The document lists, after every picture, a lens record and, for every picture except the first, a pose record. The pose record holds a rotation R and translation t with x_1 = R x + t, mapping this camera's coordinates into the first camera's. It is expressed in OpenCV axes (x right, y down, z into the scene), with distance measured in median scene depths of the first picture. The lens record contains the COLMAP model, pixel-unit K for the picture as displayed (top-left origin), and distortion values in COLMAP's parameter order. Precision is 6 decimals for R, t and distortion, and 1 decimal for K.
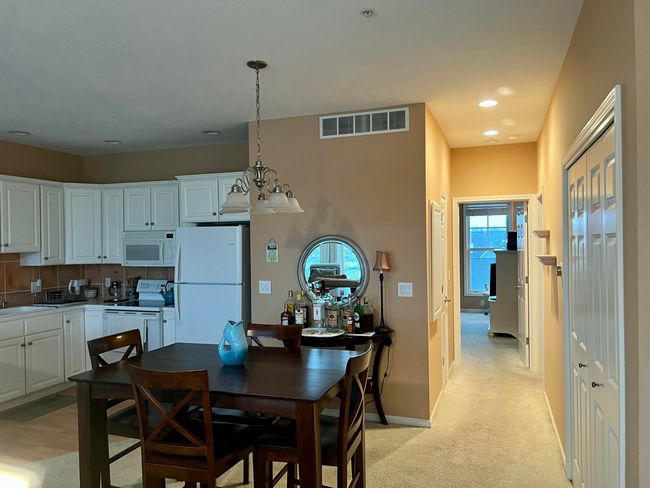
lens RADIAL K [[484.9, 0, 328.4], [0, 484.9, 247.5], [0, 0, 1]] dist [0.005793, 0.002368]
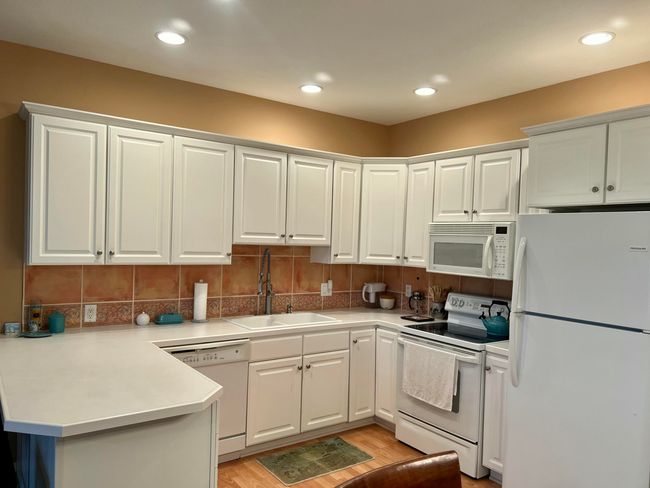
lens RADIAL K [[484.9, 0, 328.4], [0, 484.9, 247.5], [0, 0, 1]] dist [0.005793, 0.002368]
pose [[0.823244, 0.048191, -0.565638, -0.148312], [-0.050708, 0.998650, 0.011282, 0.002678], [0.565418, 0.019394, 0.824577, 0.340165]]
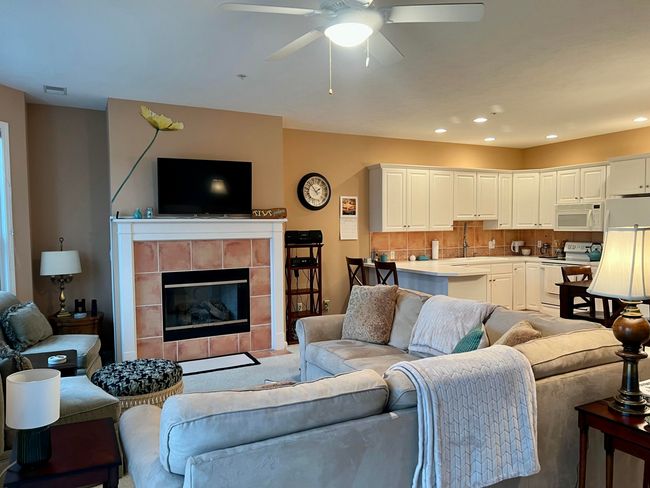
lens RADIAL K [[484.9, 0, 328.4], [0, 484.9, 247.5], [0, 0, 1]] dist [0.005793, 0.002368]
pose [[0.727980, 0.035910, -0.684657, 0.031284], [-0.006459, 0.998942, 0.045527, 0.027469], [0.685568, -0.028721, 0.727442, -0.378318]]
